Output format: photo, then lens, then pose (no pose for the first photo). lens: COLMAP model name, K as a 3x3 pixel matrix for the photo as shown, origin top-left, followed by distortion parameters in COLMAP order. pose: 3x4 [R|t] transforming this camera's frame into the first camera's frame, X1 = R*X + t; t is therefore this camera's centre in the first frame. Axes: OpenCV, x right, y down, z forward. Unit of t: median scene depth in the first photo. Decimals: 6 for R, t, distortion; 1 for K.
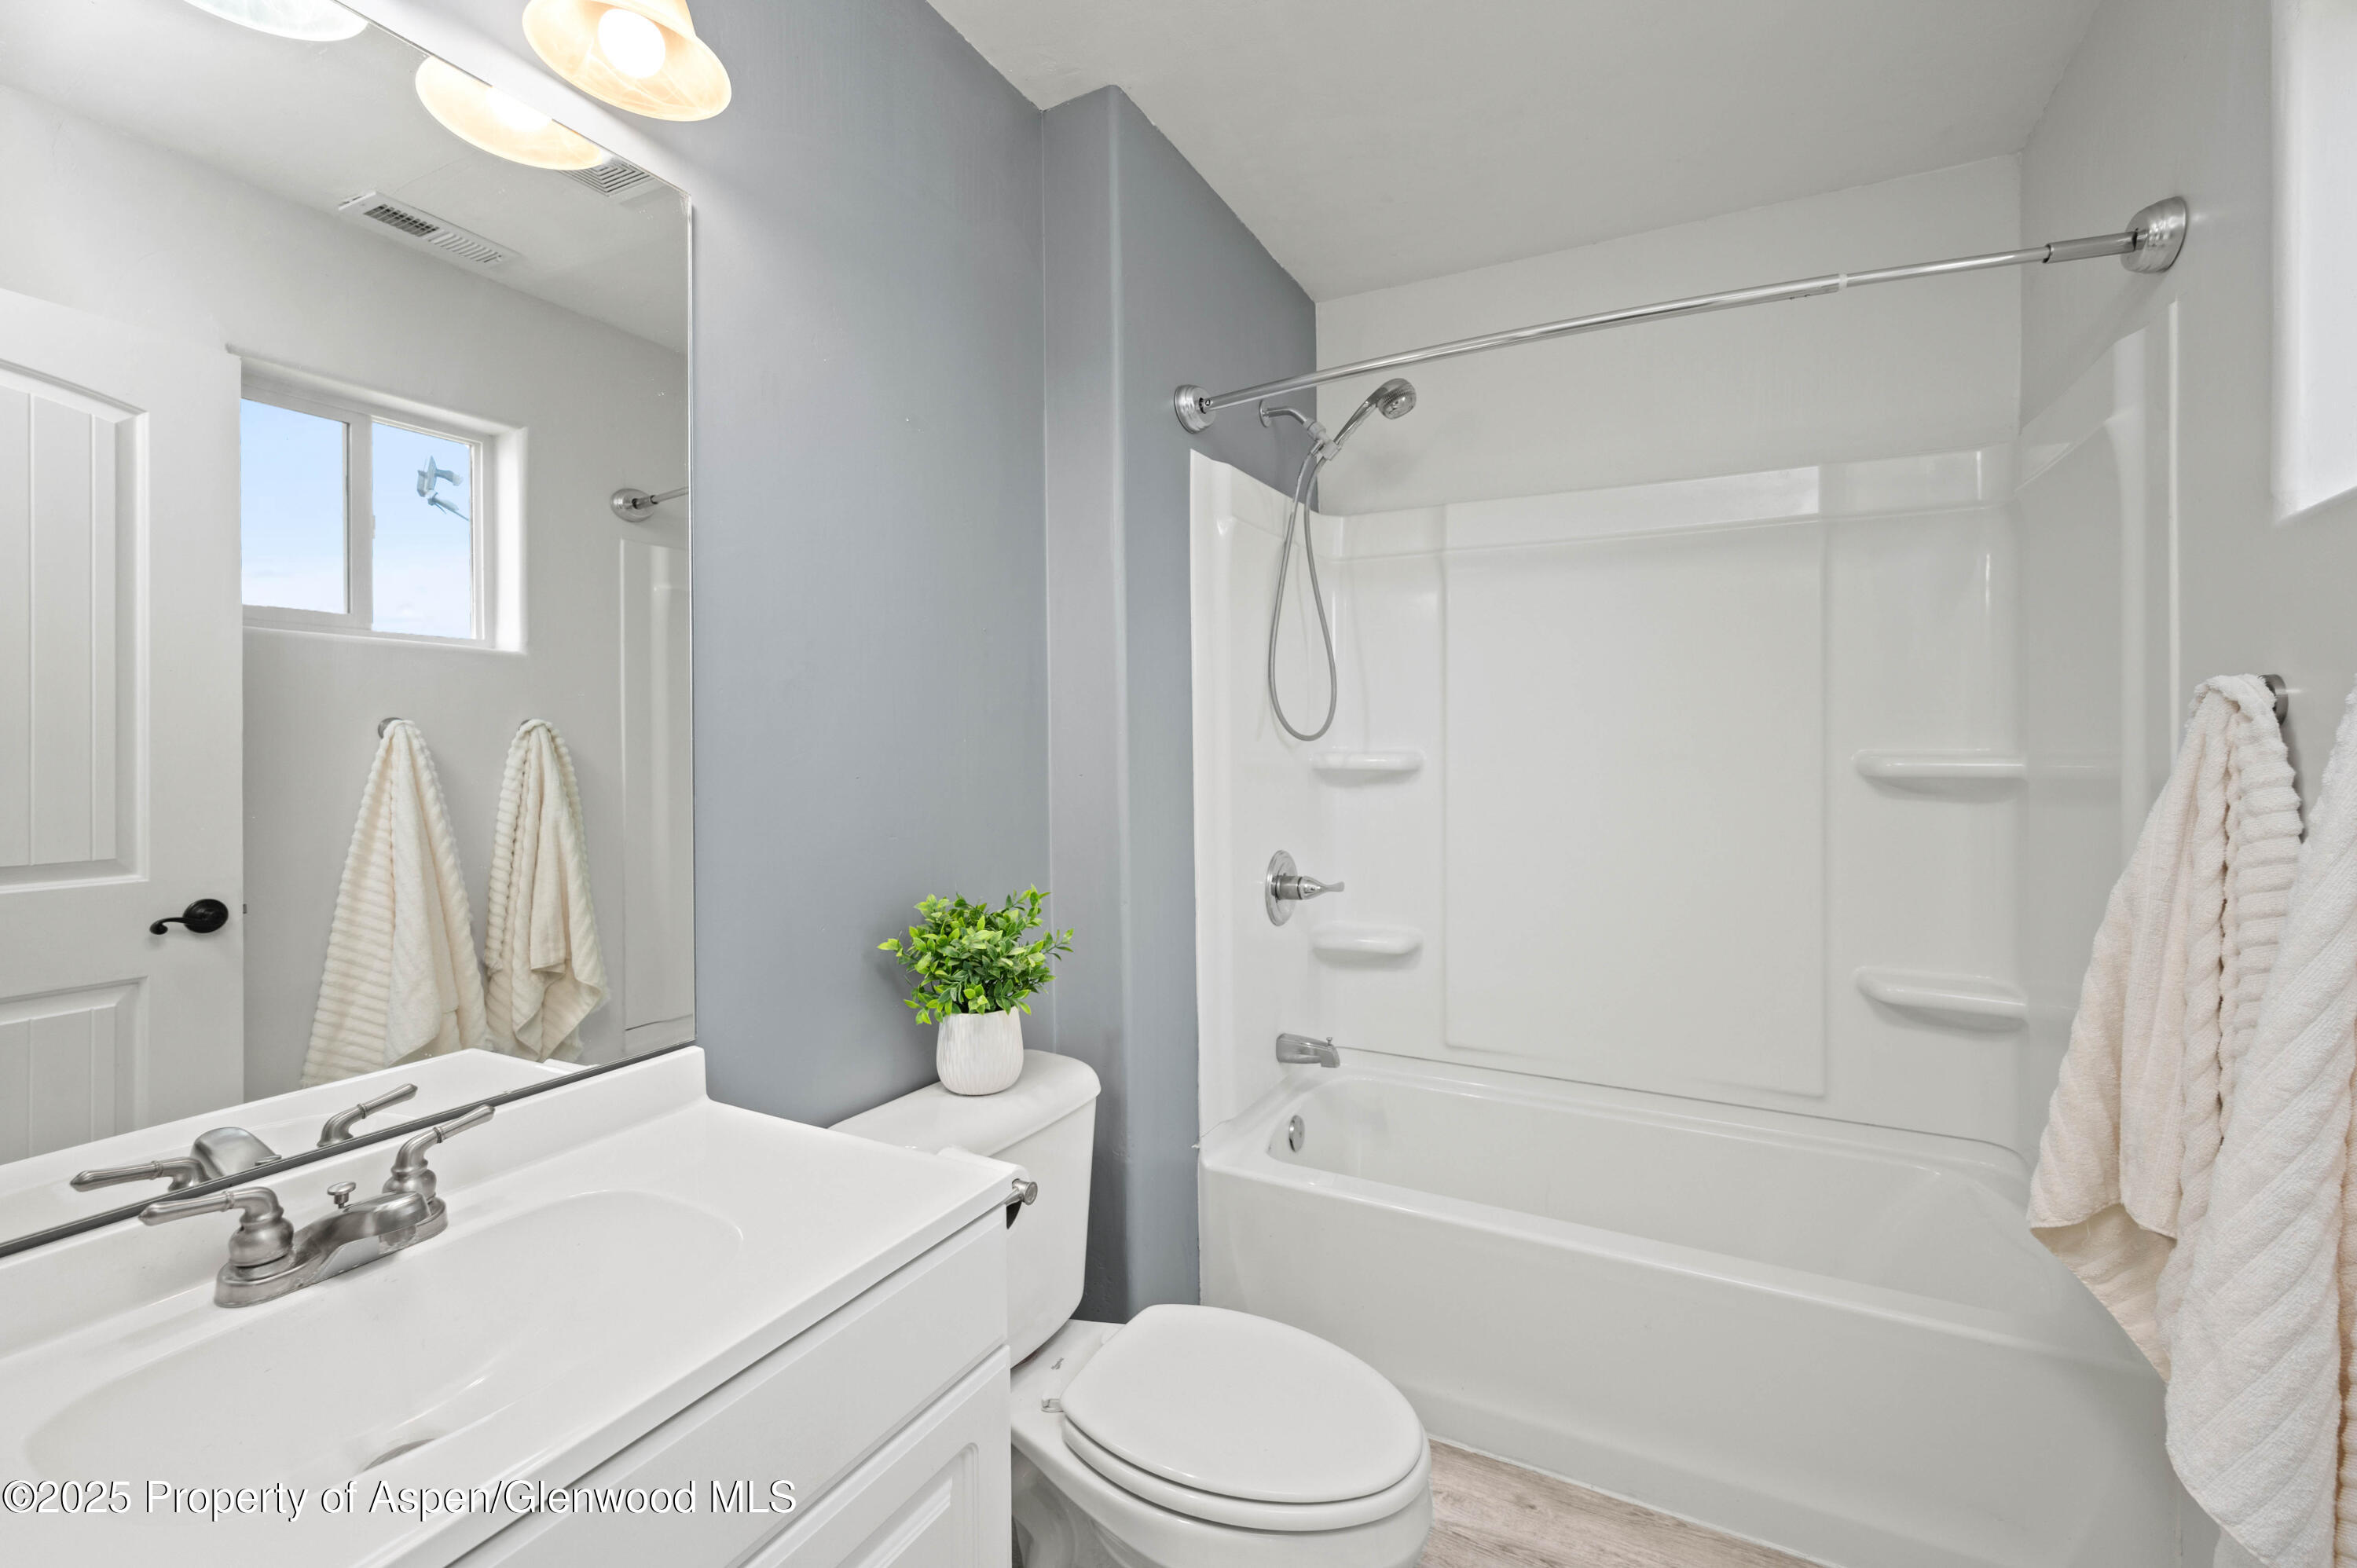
lens RADIAL K [[986.7, 0, 1184.8], [0, 986.7, 756.6], [0, 0, 1]] dist [0.000249, -0.000002]
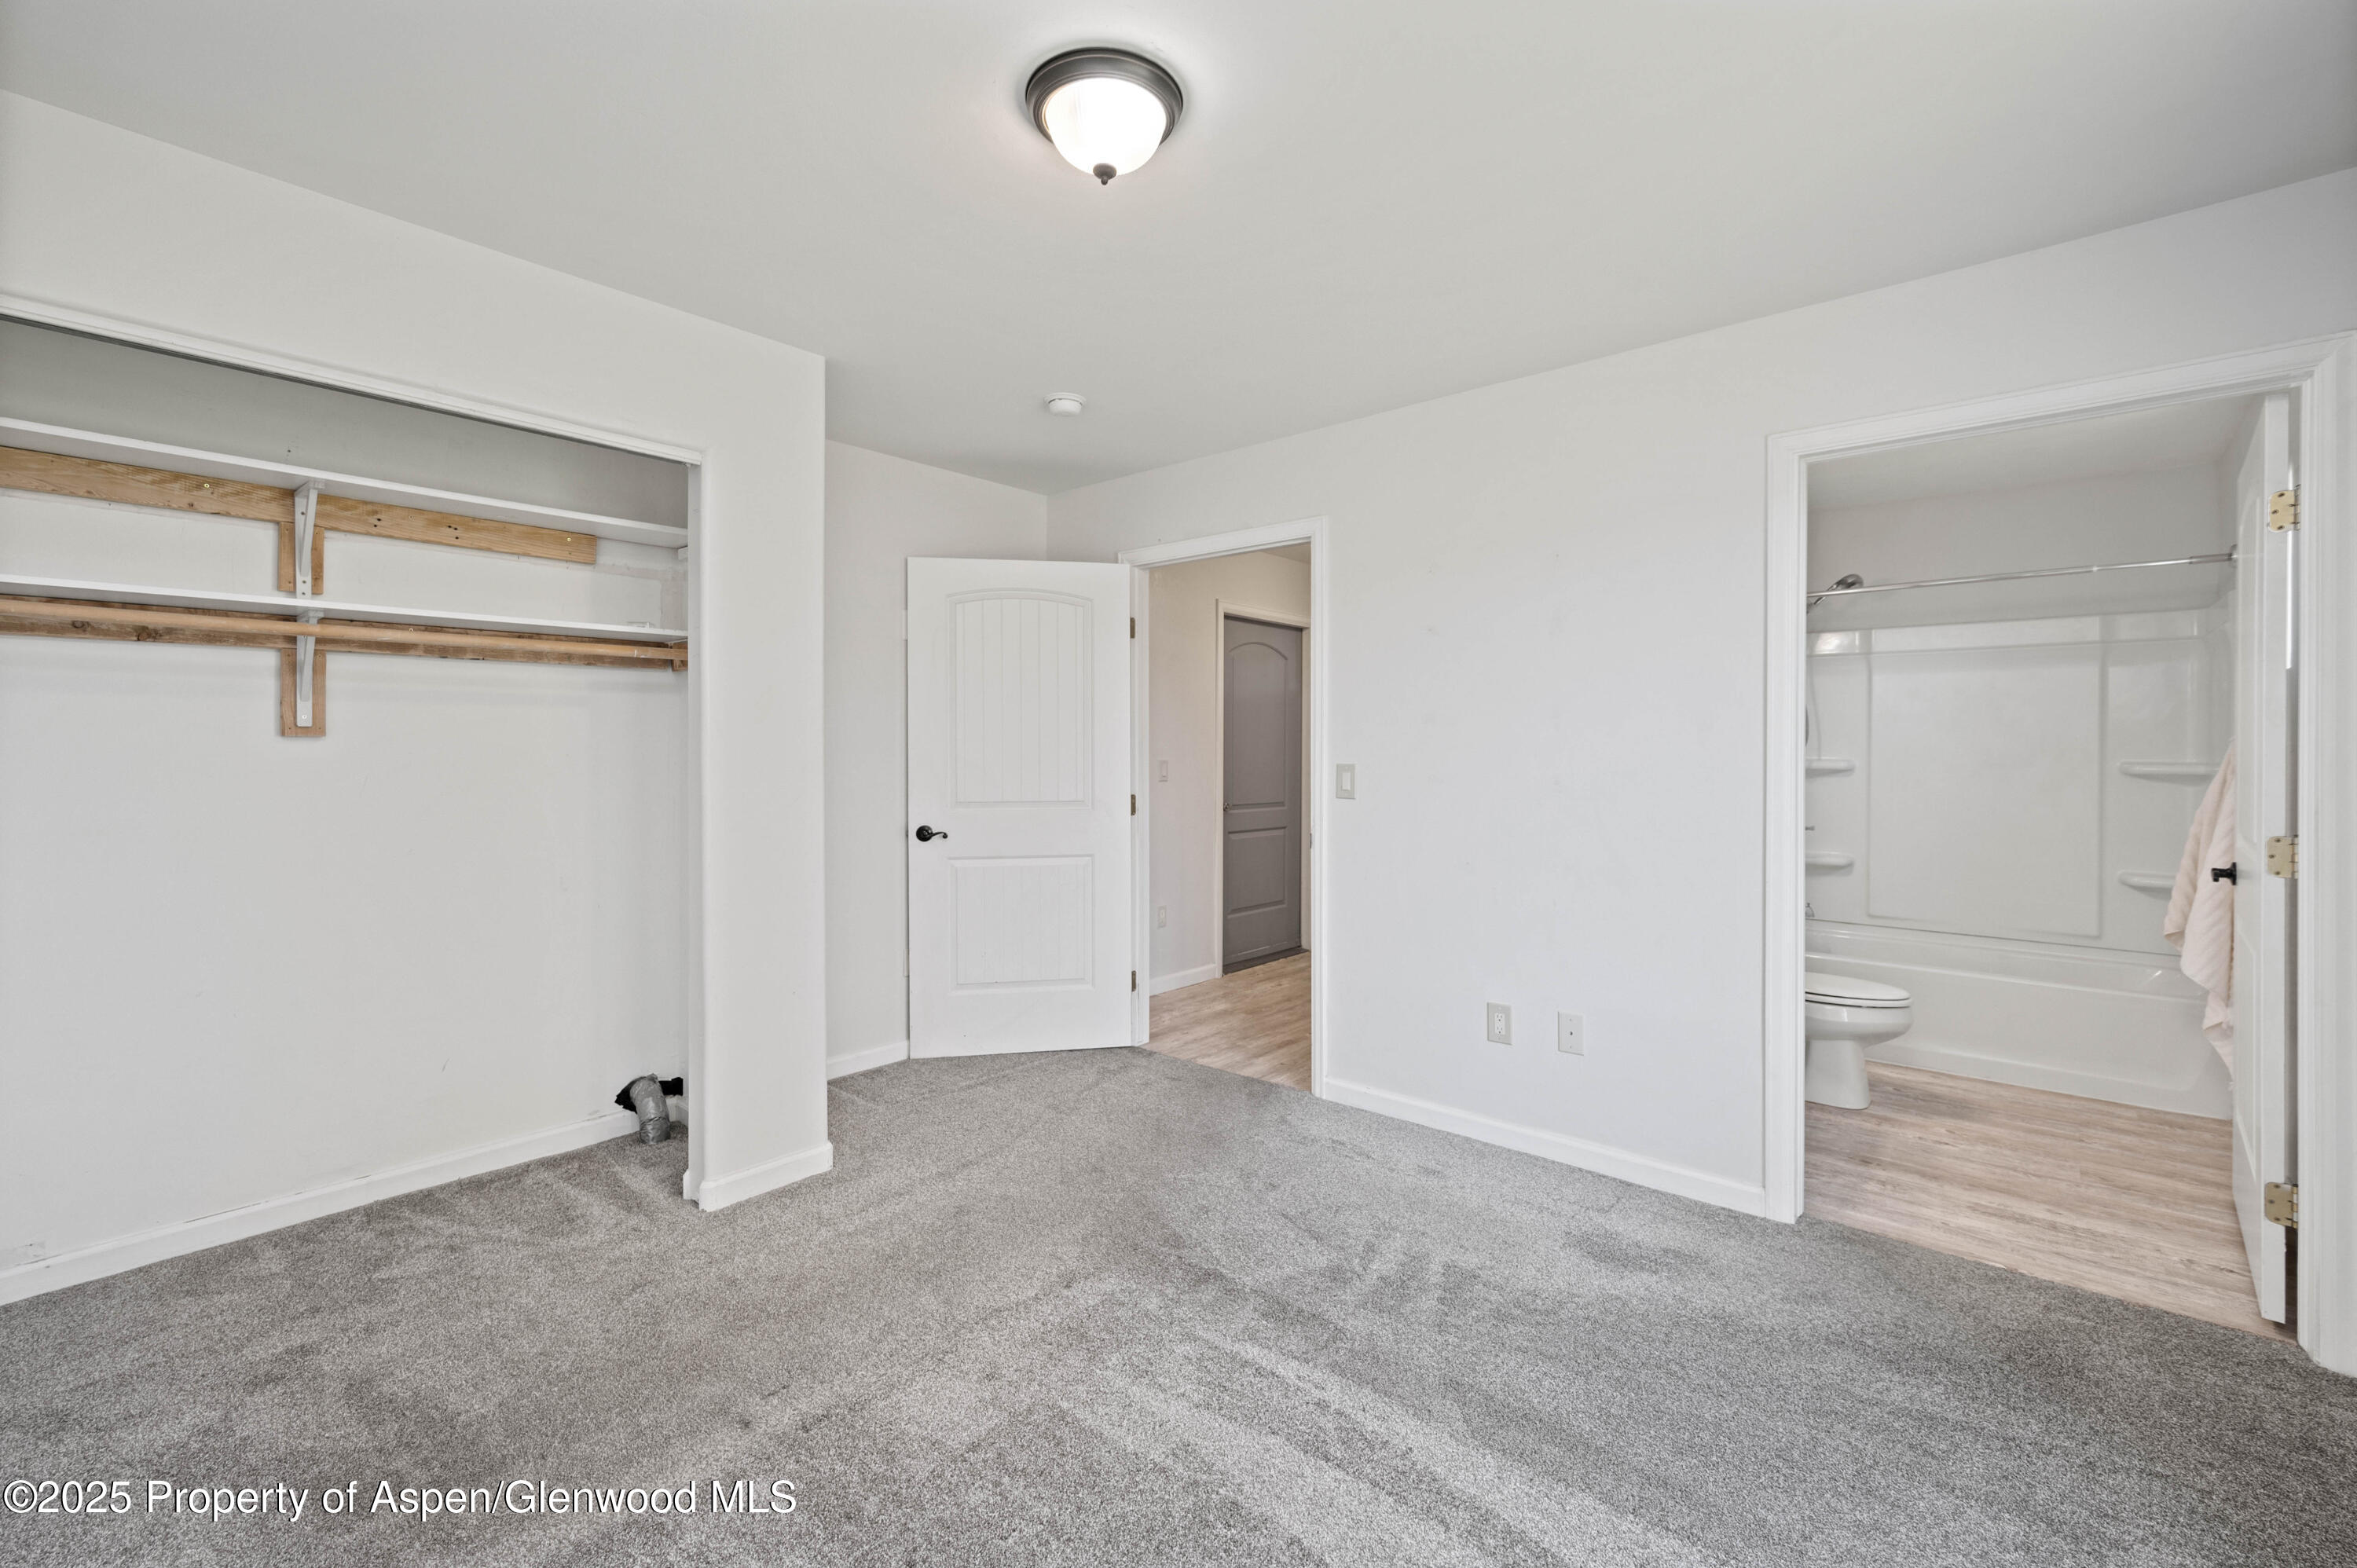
lens RADIAL K [[986.7, 0, 1184.8], [0, 986.7, 756.6], [0, 0, 1]] dist [0.000249, -0.000002]
pose [[0.971372, 0.011037, -0.237307, -0.668567], [-0.012196, 0.999920, -0.003415, 0.016214], [0.237250, 0.006212, 0.971429, -1.362167]]
